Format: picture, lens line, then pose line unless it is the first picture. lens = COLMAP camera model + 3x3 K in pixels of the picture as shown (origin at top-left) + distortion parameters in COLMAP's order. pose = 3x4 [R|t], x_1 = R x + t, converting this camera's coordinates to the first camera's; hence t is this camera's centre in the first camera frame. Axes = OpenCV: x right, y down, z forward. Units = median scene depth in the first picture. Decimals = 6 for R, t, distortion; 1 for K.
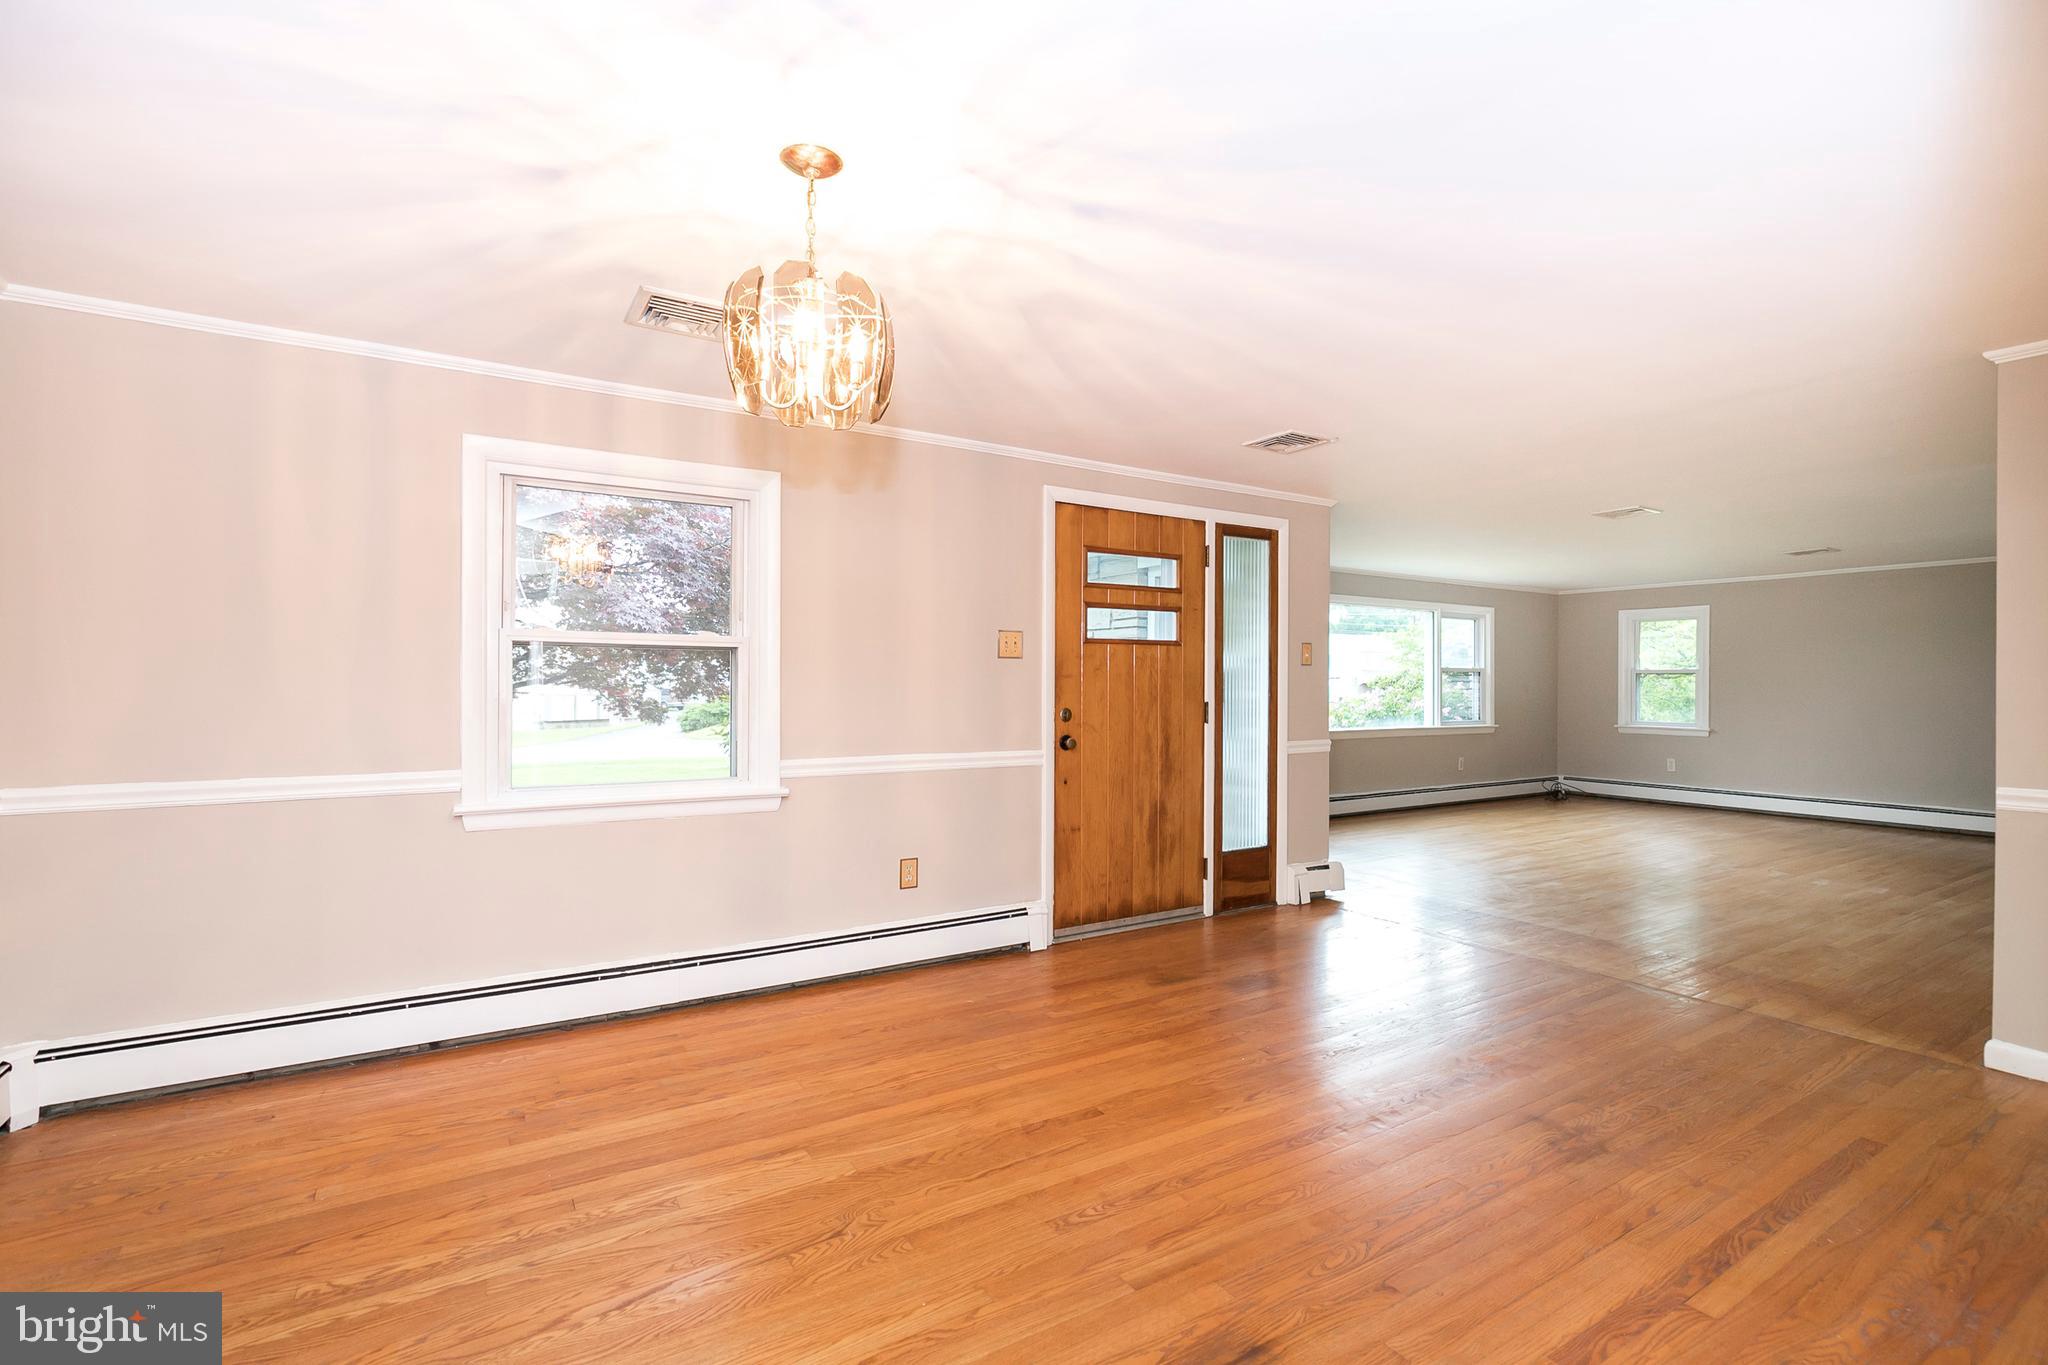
lens RADIAL K [[930.6, 0, 1022.5], [0, 930.6, 678.3], [0, 0, 1]] dist [-0.017107, 0.005215]
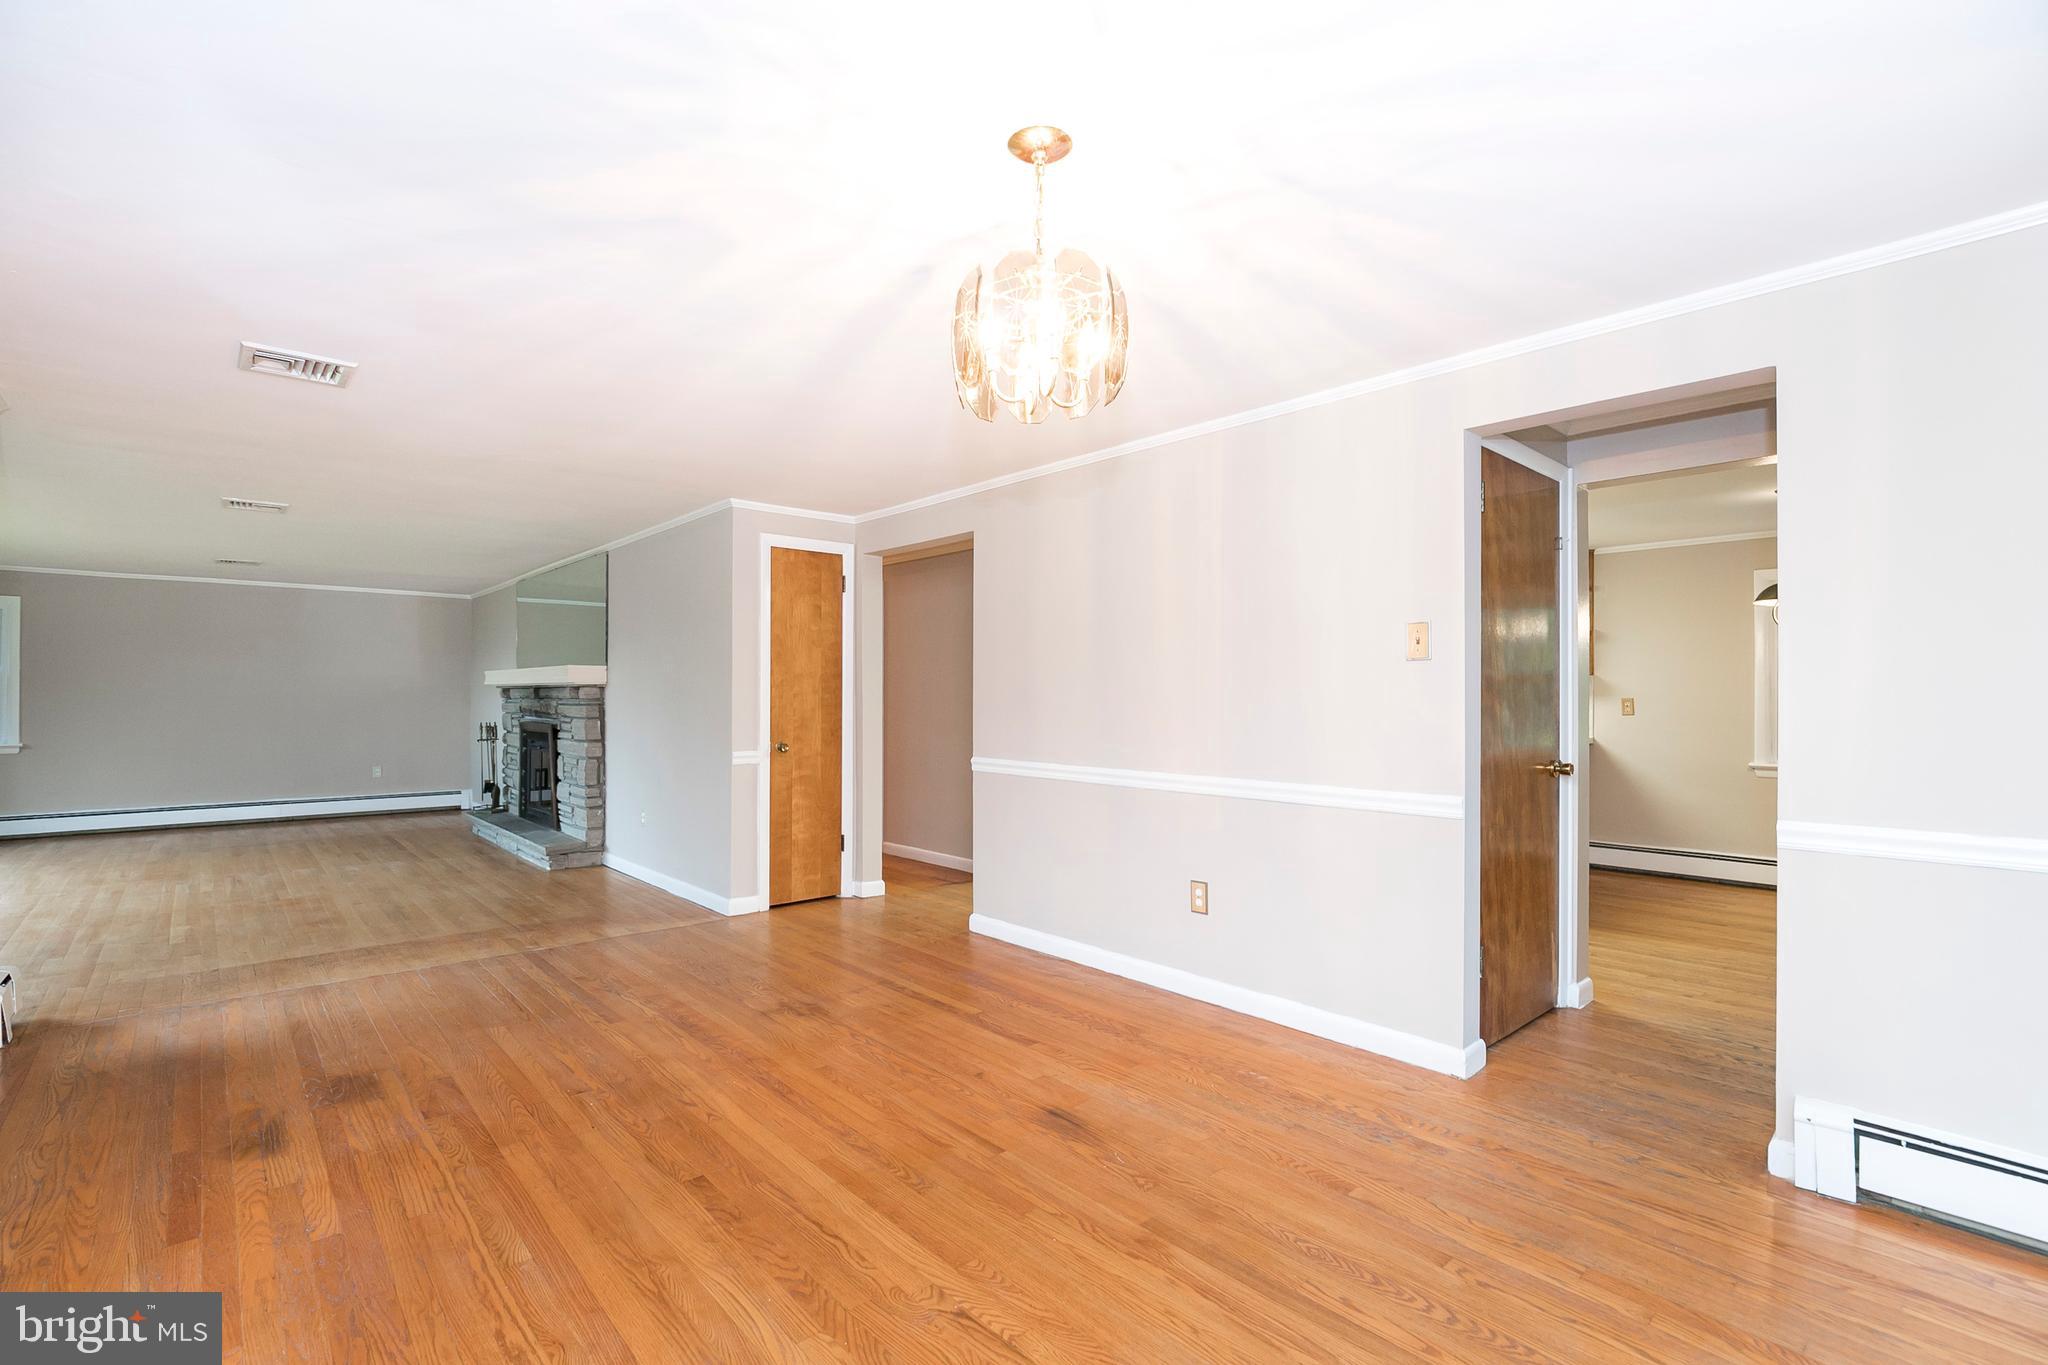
lens RADIAL K [[930.6, 0, 1073.6], [0, 930.6, 696.8], [0, 0, 1]] dist [-0.017107, 0.005215]
pose [[-0.218409, 0.001565, 0.975856, -0.919429], [-0.008282, 0.999960, -0.003457, 0.025679], [-0.975822, -0.008837, -0.218387, 0.946218]]
